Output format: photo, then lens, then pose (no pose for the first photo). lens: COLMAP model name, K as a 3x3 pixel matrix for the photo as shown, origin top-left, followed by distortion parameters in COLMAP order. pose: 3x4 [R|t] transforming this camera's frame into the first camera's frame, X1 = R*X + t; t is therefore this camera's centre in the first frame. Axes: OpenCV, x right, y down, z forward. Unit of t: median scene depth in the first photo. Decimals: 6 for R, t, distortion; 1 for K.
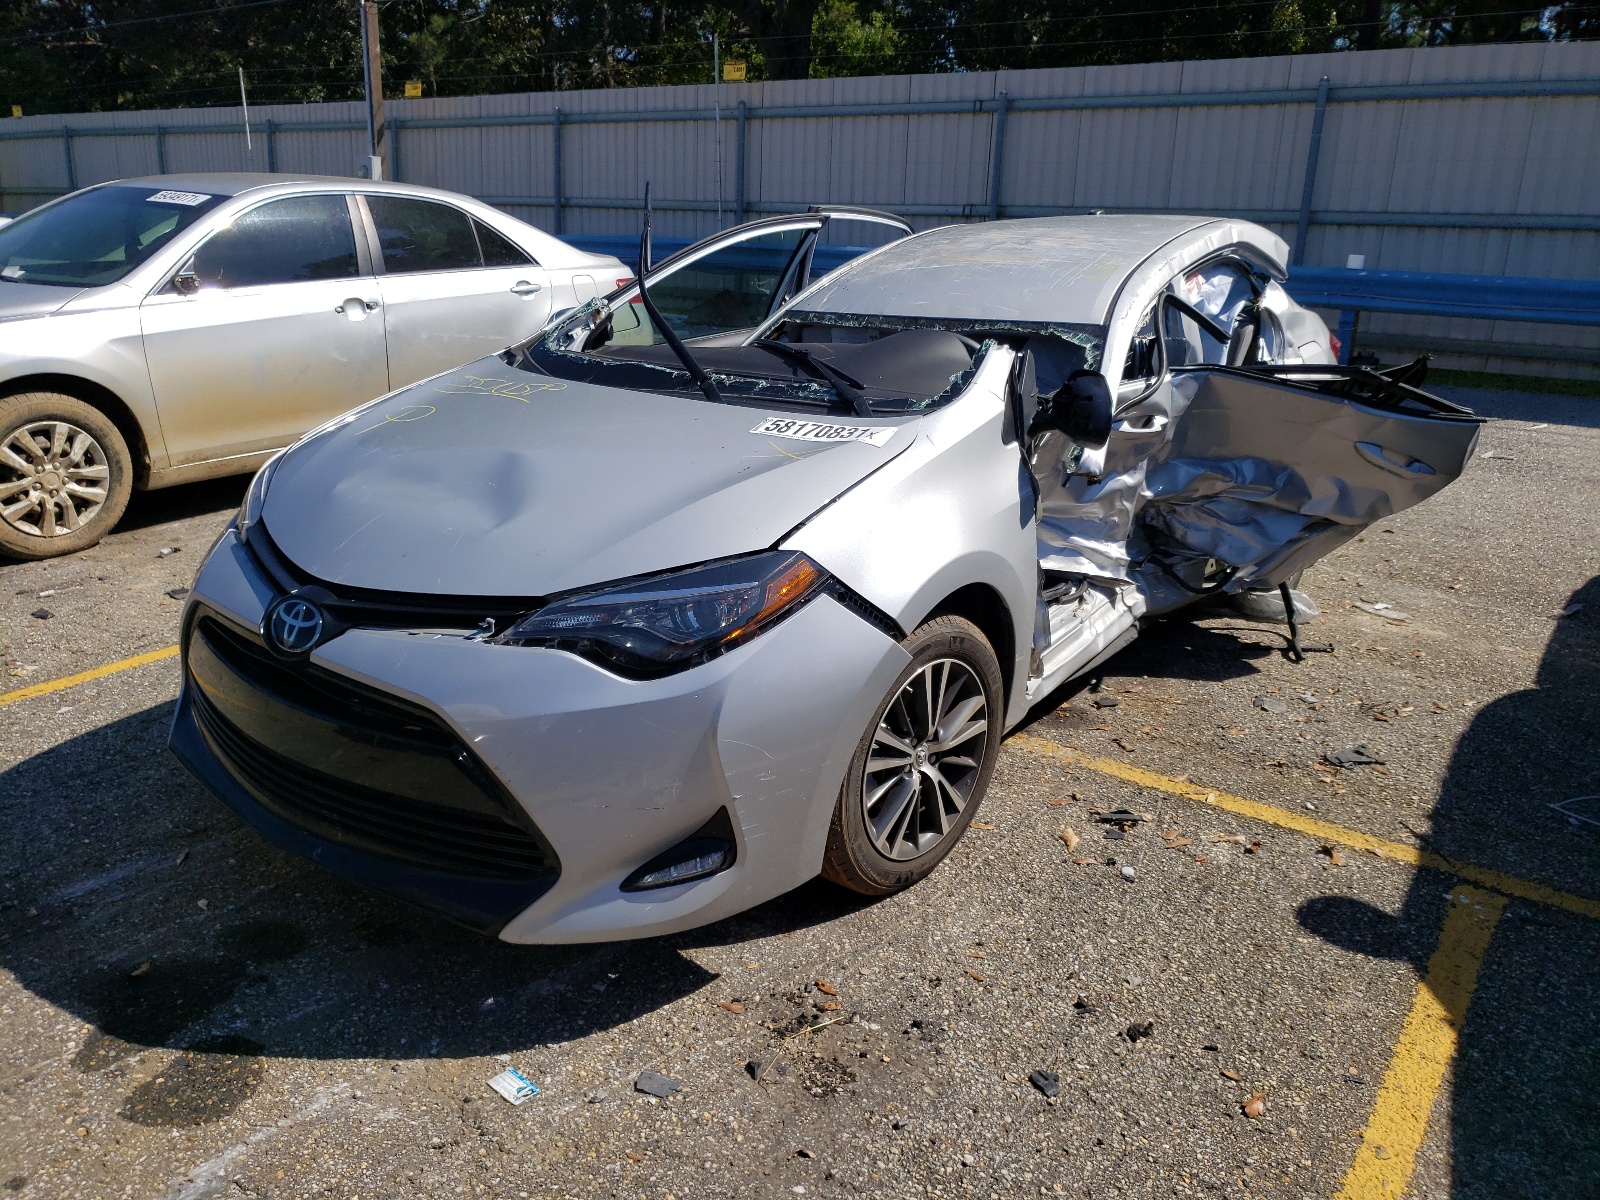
lens RADIAL K [[1192.1, 0, 800.0], [0, 1192.1, 600.0], [0, 0, 1]] dist [-0.004369, 0.003033]
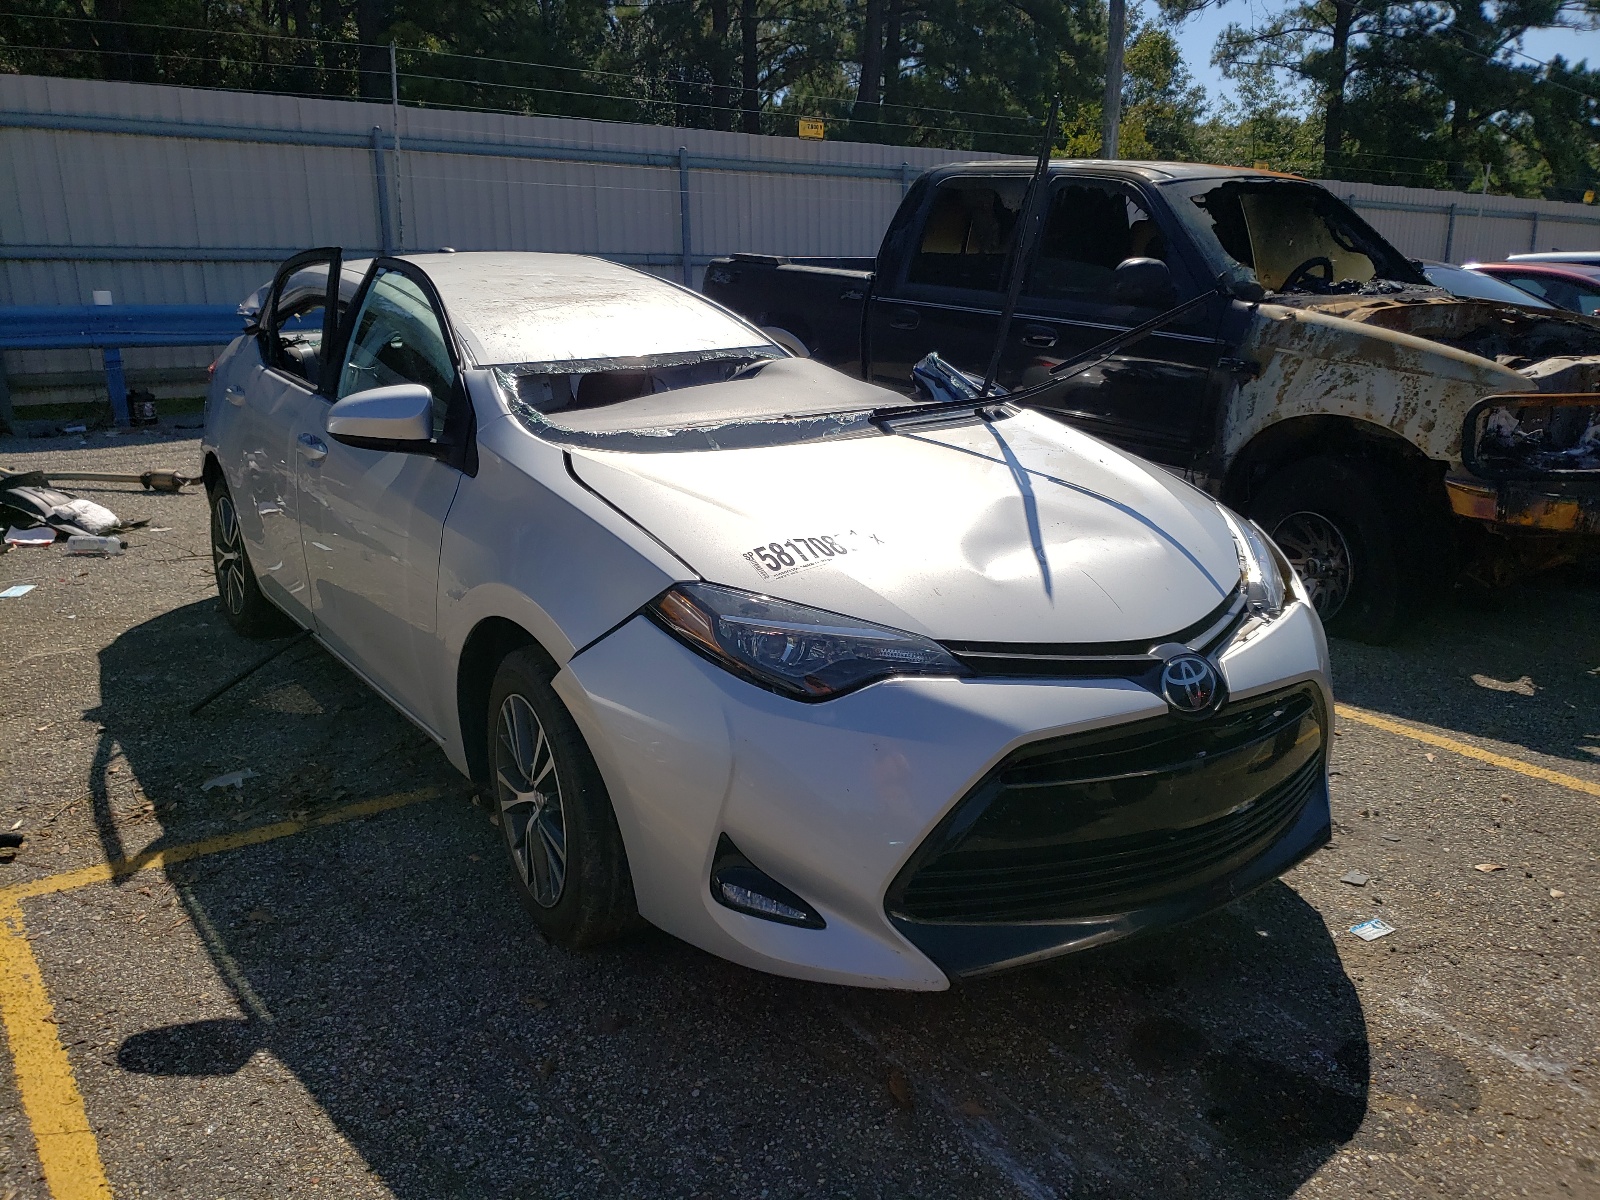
lens RADIAL K [[1192.1, 0, 800.0], [0, 1192.1, 600.0], [0, 0, 1]] dist [-0.004369, 0.003033]
pose [[0.341356, -0.273334, 0.899313, -1.786349], [0.291810, 0.940324, 0.175035, -0.404653], [-0.893489, 0.202679, 0.400747, 1.124230]]
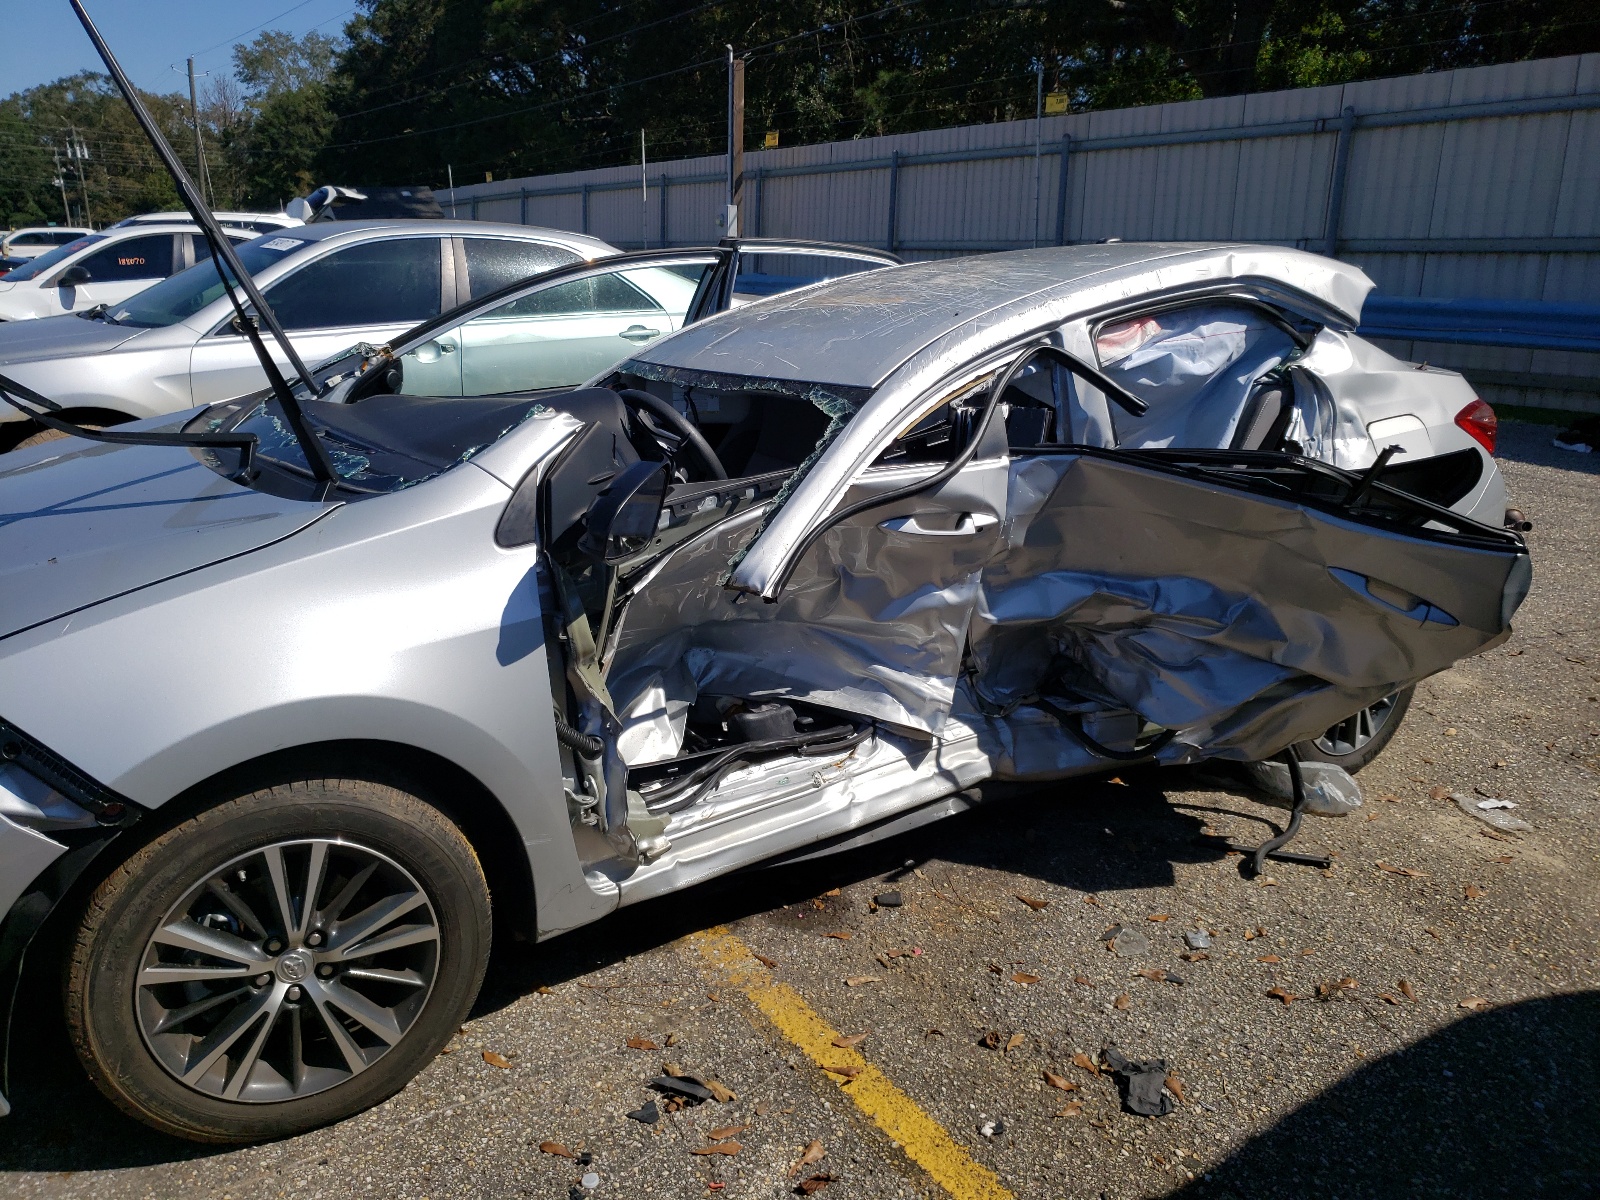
lens RADIAL K [[1216.3, 0, 801.1], [0, 1216.3, 566.6], [0, 0, 1]] dist [0.001697, 0.004978]
pose [[0.933896, 0.074164, -0.349767, 0.271912], [-0.096682, 0.994189, -0.047340, -0.045132], [0.344224, 0.078026, 0.935640, 0.160236]]
